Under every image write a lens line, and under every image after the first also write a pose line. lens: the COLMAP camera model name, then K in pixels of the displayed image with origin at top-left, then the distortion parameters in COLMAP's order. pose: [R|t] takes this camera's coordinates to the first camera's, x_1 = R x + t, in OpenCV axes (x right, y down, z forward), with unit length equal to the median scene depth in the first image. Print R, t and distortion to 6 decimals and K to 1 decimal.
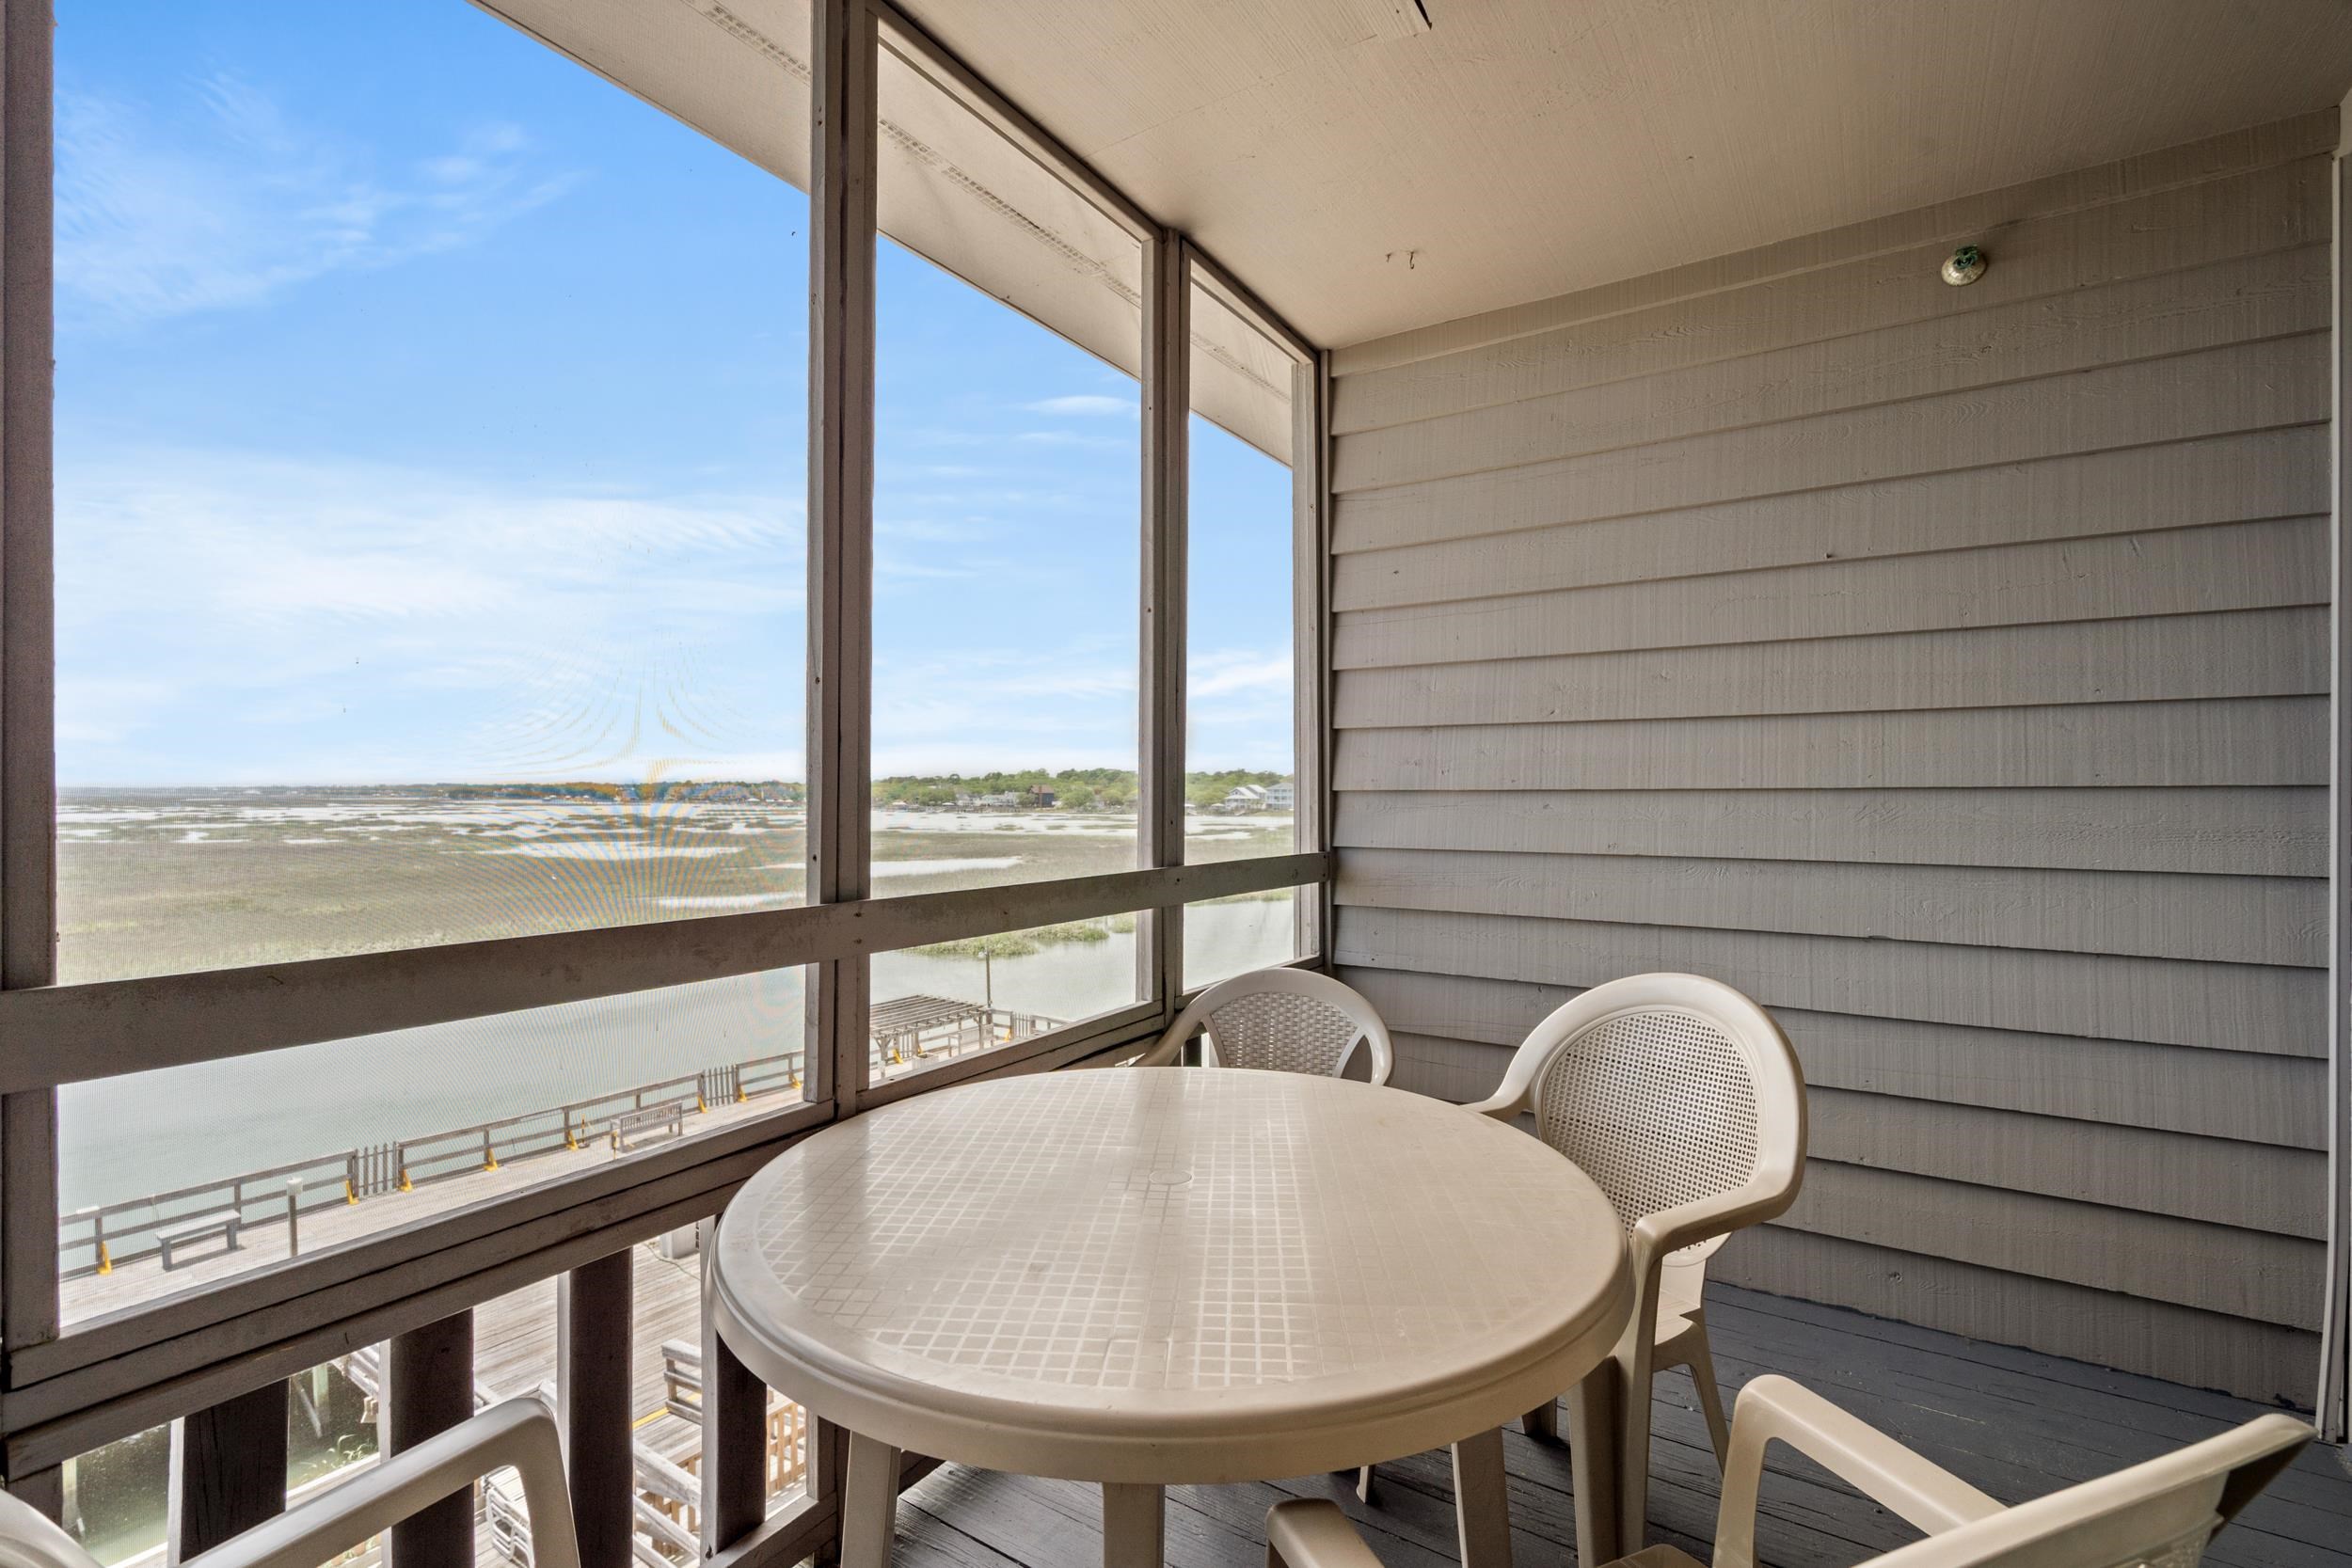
lens RADIAL K [[1059.0, 0, 1166.8], [0, 1059.0, 792.9], [0, 0, 1]] dist [-0.001772, -0.000485]
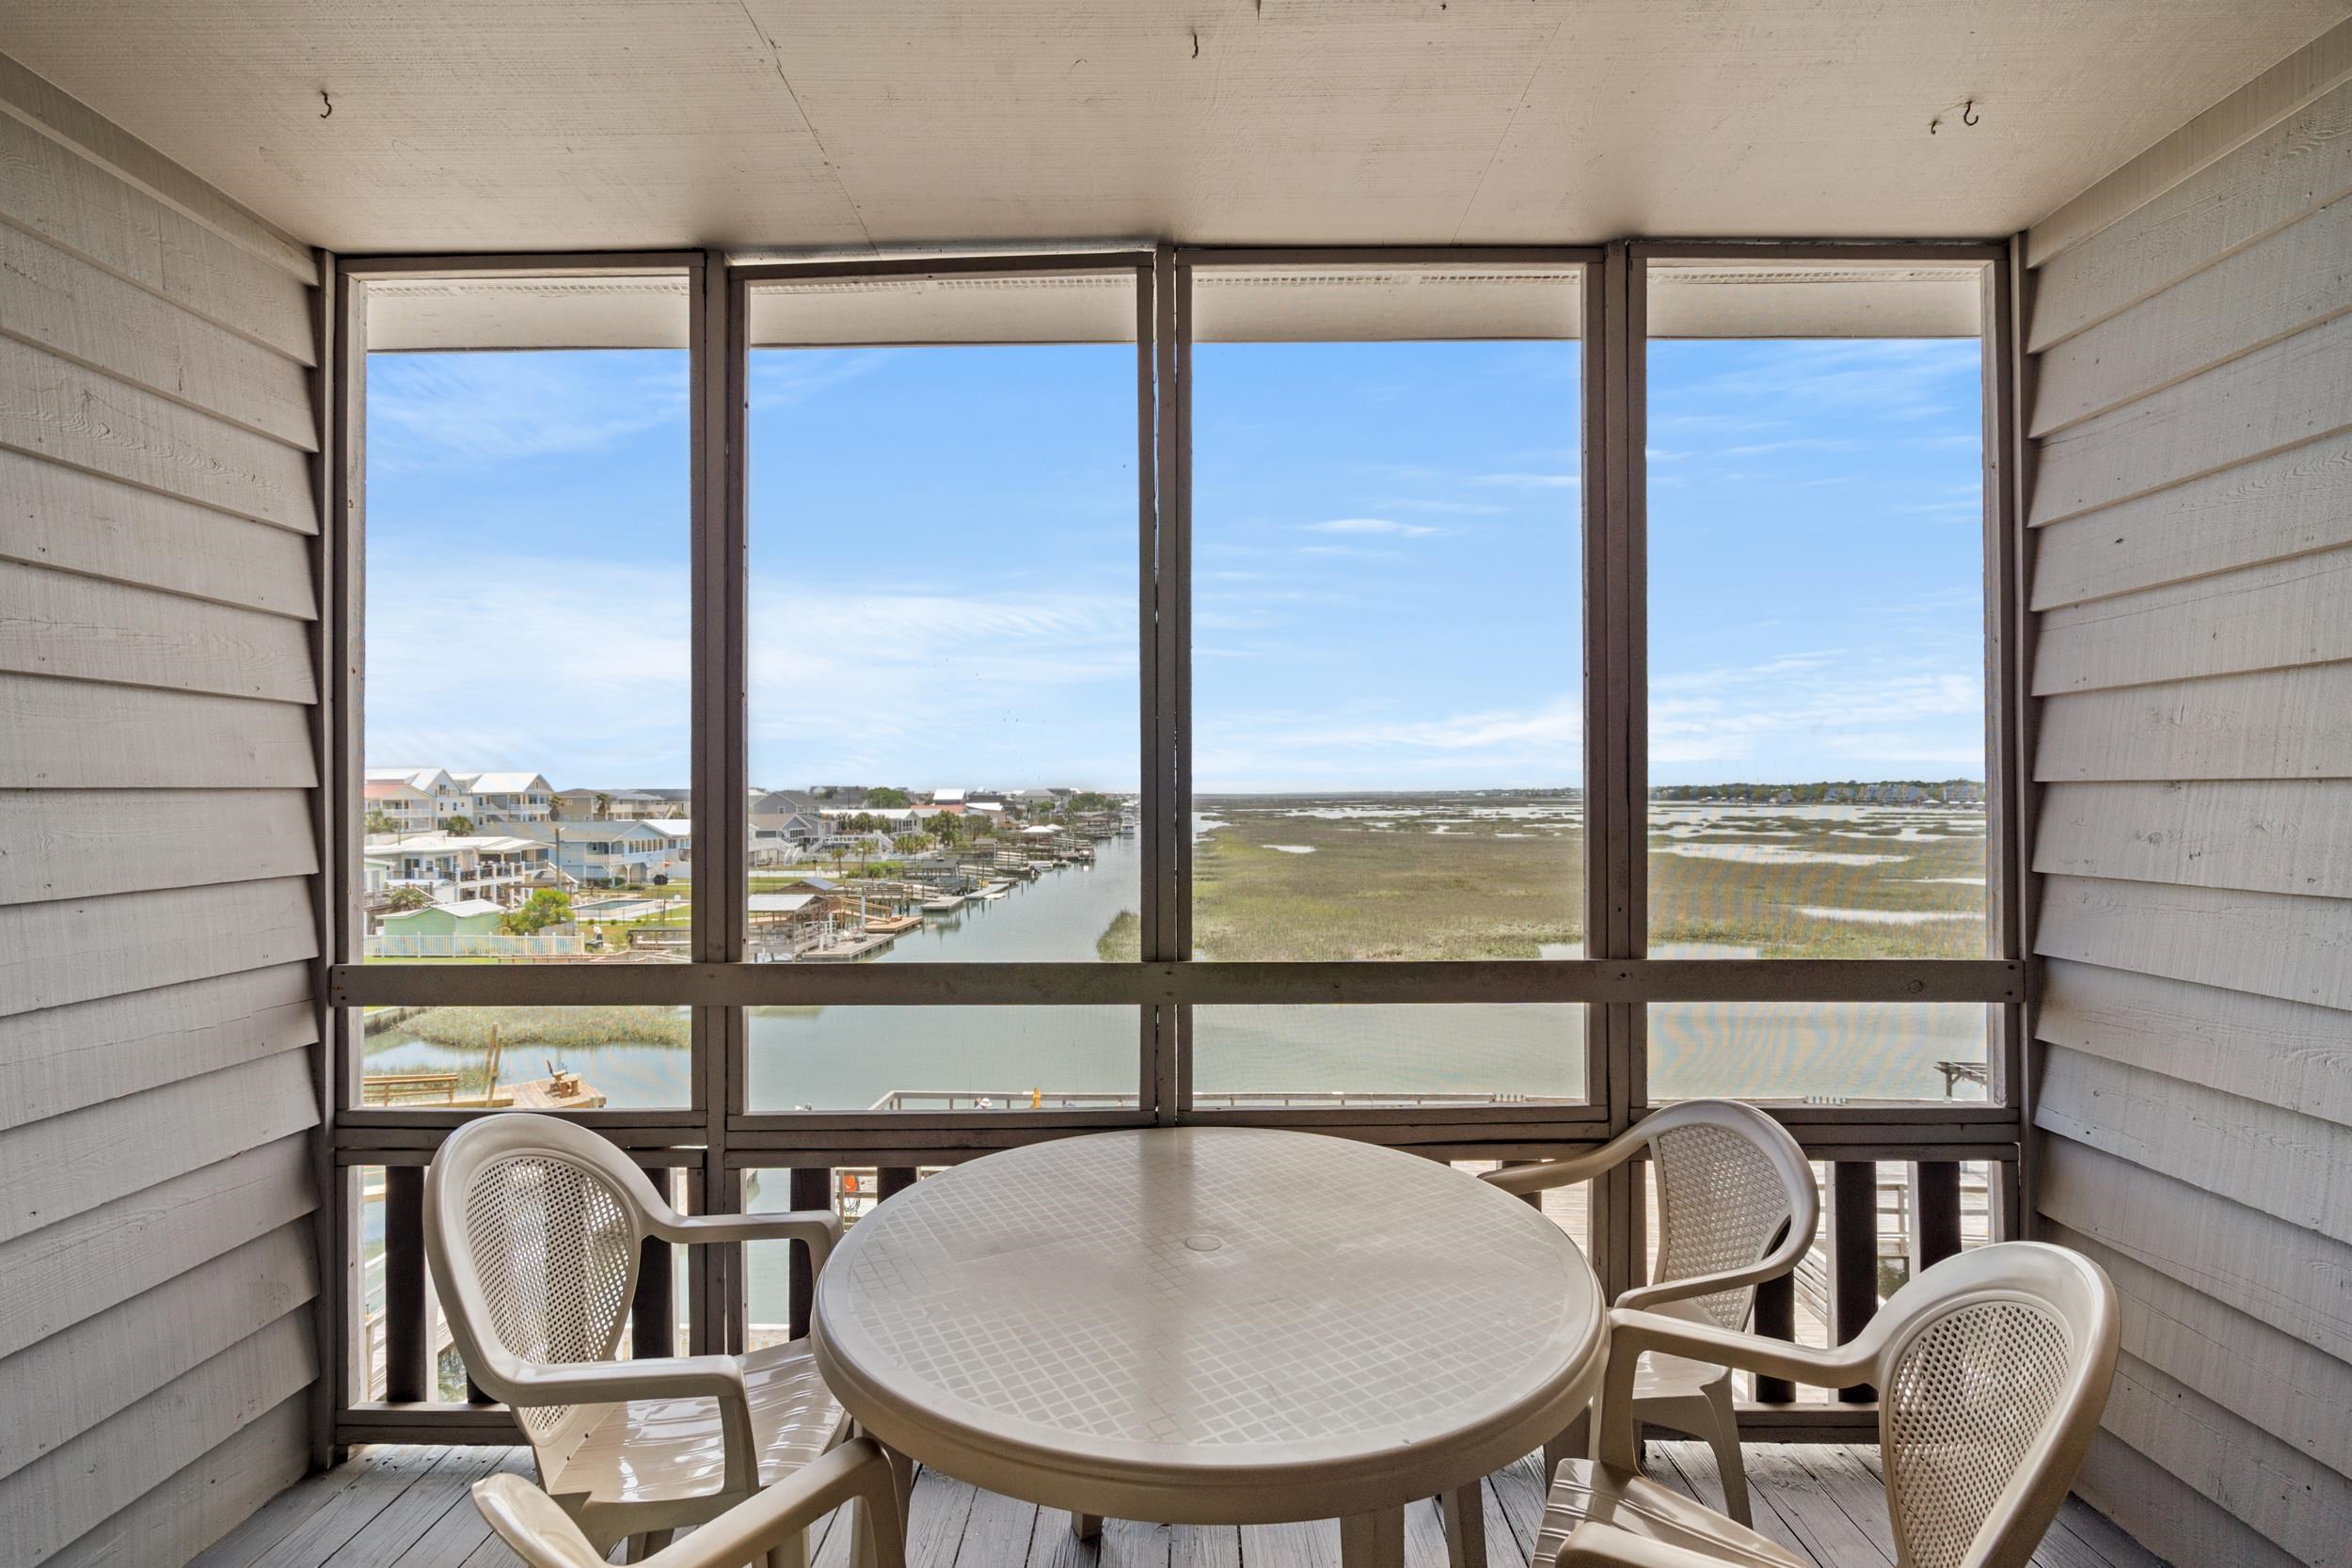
lens RADIAL K [[1065.4, 0, 1170.3], [0, 1065.4, 793.8], [0, 0, 1]] dist [-0.013028, 0.009016]
pose [[0.541797, -0.003975, -0.840500, 0.430570], [0.003782, 0.999990, -0.002291, -0.053325], [0.840501, -0.001938, 0.541807, 0.160136]]
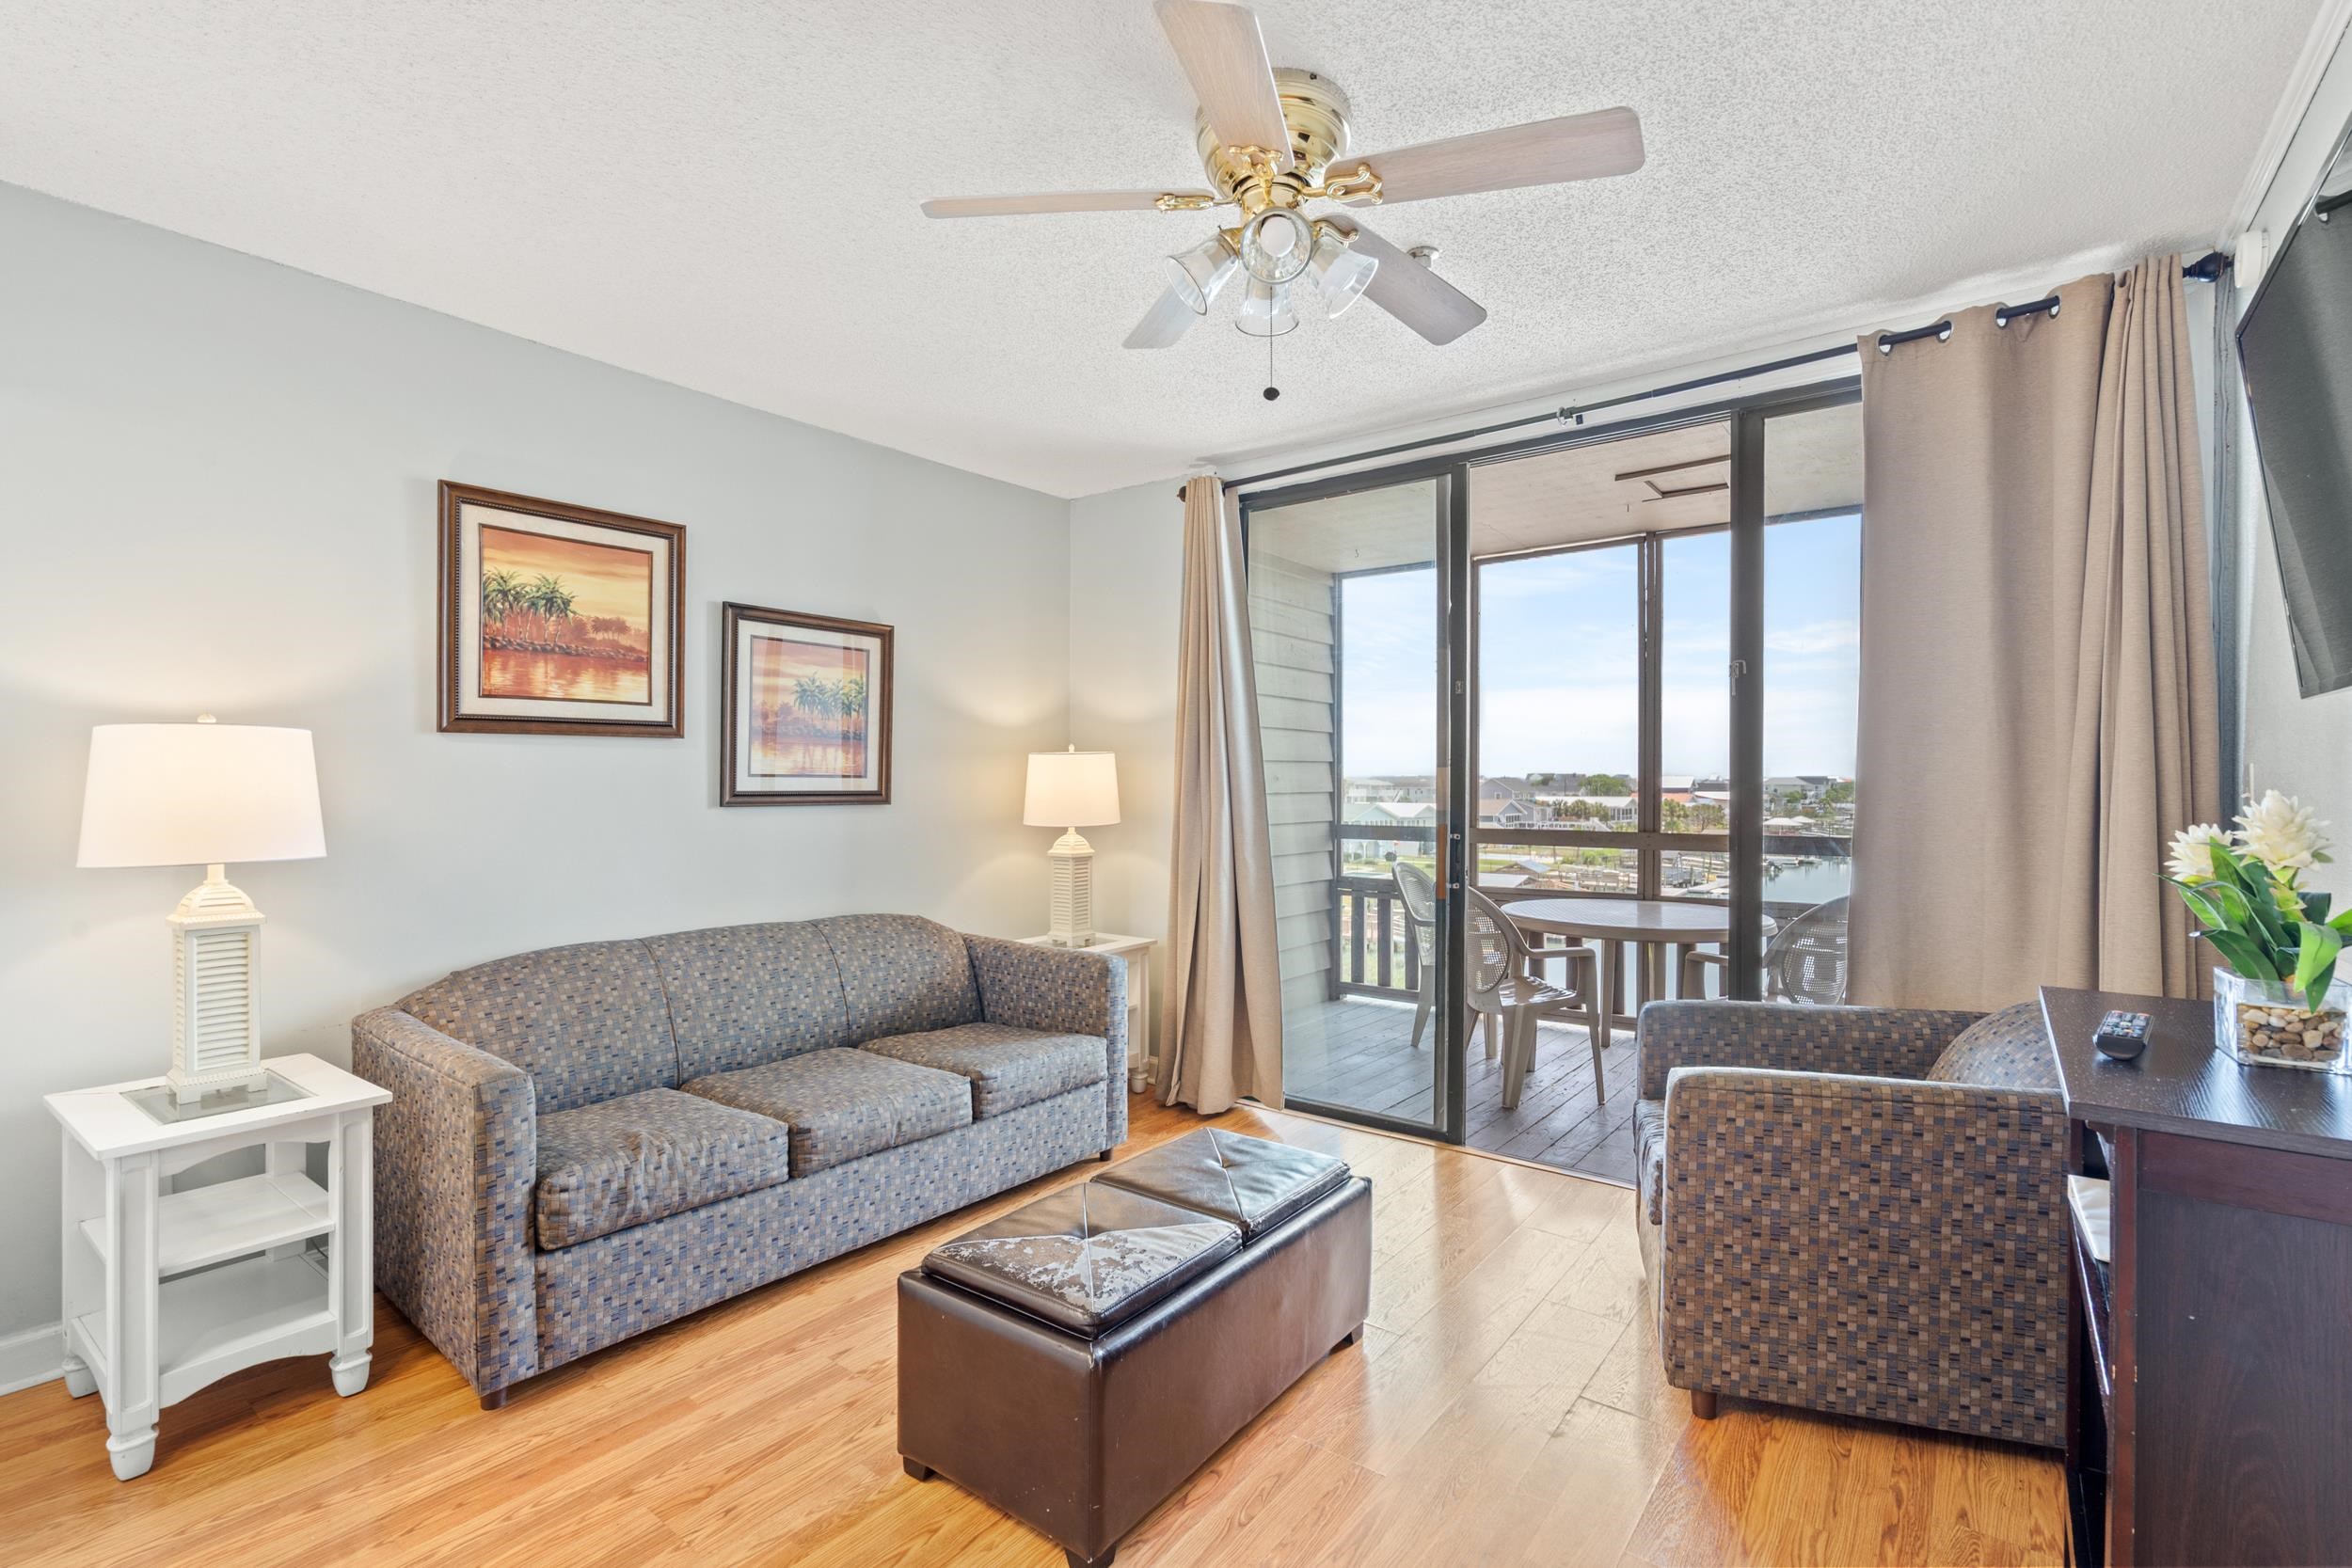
lens RADIAL K [[1065.4, 0, 1170.3], [0, 1065.4, 793.8], [0, 0, 1]] dist [-0.013028, 0.009016]
pose [[-0.077046, 0.009119, -0.996986, 1.572707], [-0.002471, 0.999953, 0.009337, -0.017429], [0.997025, 0.003183, -0.077020, -0.085687]]
